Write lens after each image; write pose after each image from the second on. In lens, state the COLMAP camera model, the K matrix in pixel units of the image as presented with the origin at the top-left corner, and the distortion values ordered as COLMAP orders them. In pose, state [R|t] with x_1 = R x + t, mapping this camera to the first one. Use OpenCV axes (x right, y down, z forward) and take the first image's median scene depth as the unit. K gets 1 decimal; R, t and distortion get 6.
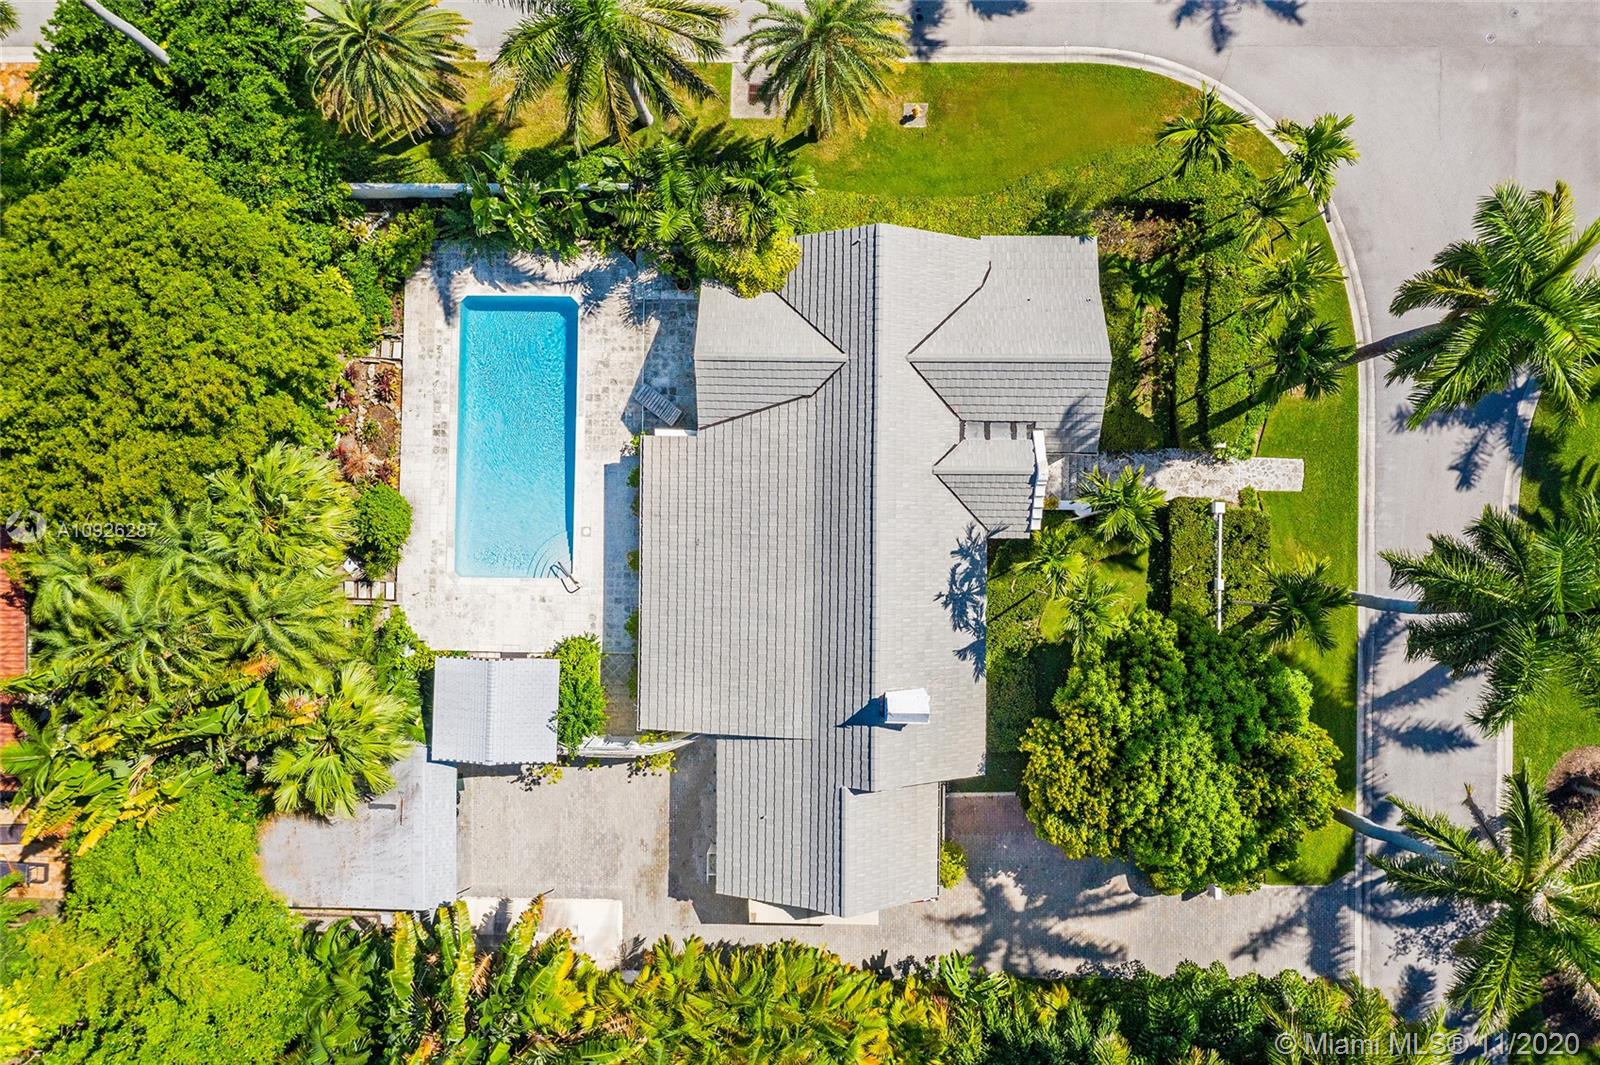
lens RADIAL K [[1313.1, 0, 788.0], [0, 1313.1, 506.2], [0, 0, 1]] dist [-0.020444, 0.005487]
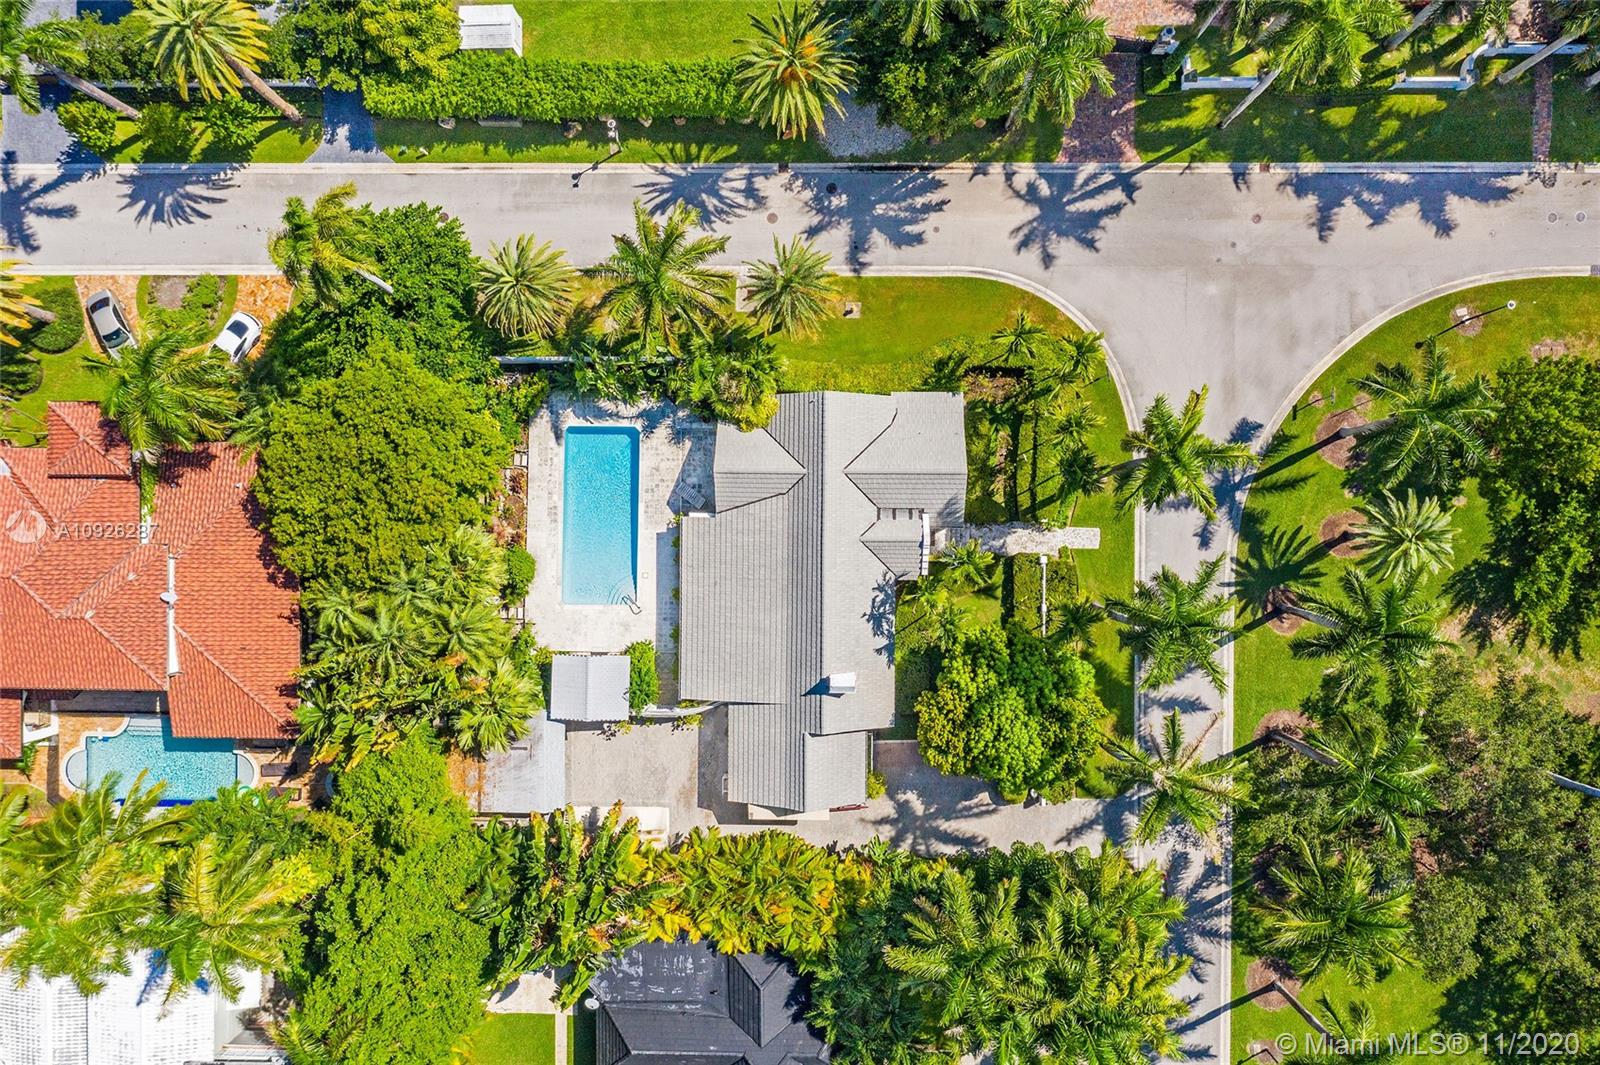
lens RADIAL K [[1276.9, 0, 800.0], [0, 1276.9, 532.5], [0, 0, 1]] dist [-0.007957, -0.004410]
pose [[0.999996, -0.002629, 0.000481, 0.034543], [0.002625, 0.999951, 0.009546, -0.050000], [-0.000506, -0.009545, 0.999954, -0.578524]]
